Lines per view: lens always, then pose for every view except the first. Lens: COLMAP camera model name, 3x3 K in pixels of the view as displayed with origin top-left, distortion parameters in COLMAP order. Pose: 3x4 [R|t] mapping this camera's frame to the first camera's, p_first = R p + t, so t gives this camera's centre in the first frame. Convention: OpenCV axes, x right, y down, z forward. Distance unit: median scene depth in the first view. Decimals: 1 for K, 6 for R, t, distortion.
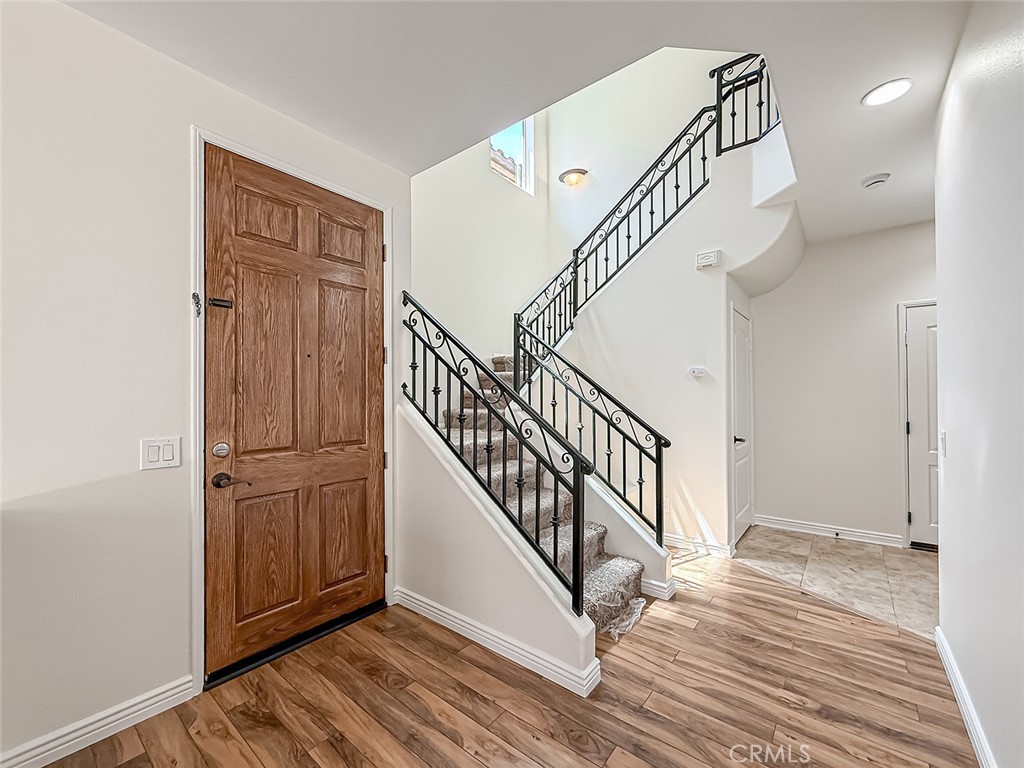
lens RADIAL K [[409.3, 0, 512.0], [0, 409.3, 384.0], [0, 0, 1]] dist [-0.000723, -0.000005]
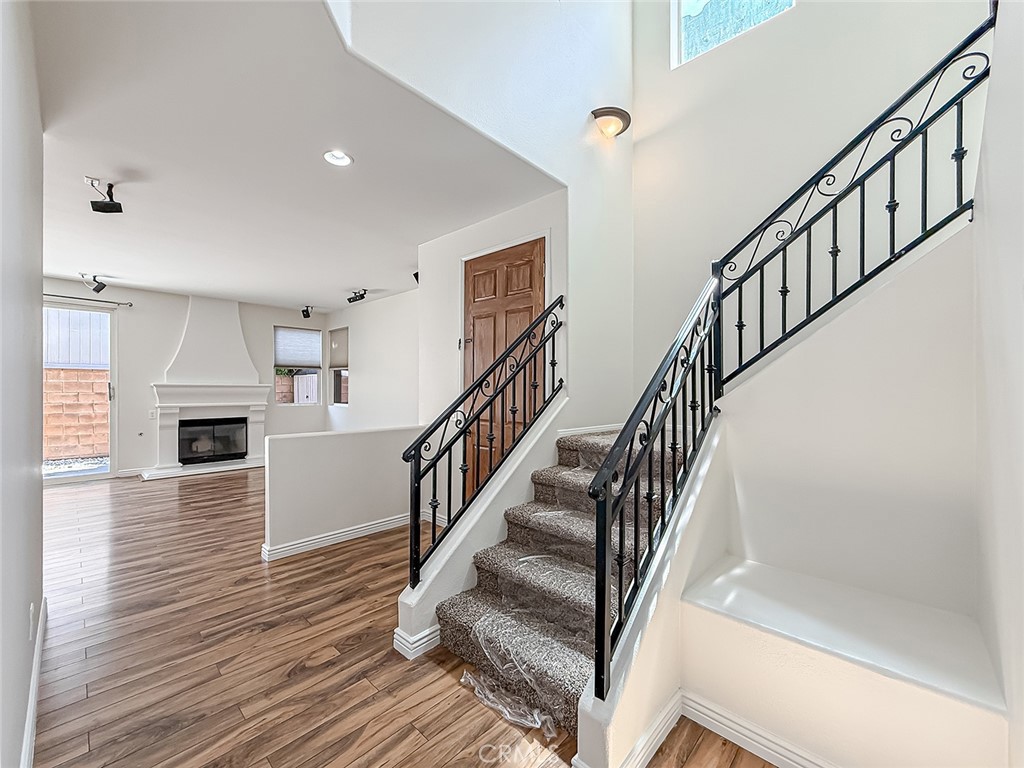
lens RADIAL K [[419.2, 0, 512.0], [0, 419.2, 384.0], [0, 0, 1]] dist [-0.002017, -0.000167]
pose [[-0.072980, 0.001409, -0.997332, 1.327135], [0.033836, 0.999427, -0.001064, 0.012961], [0.996759, -0.033823, -0.072986, 1.412178]]
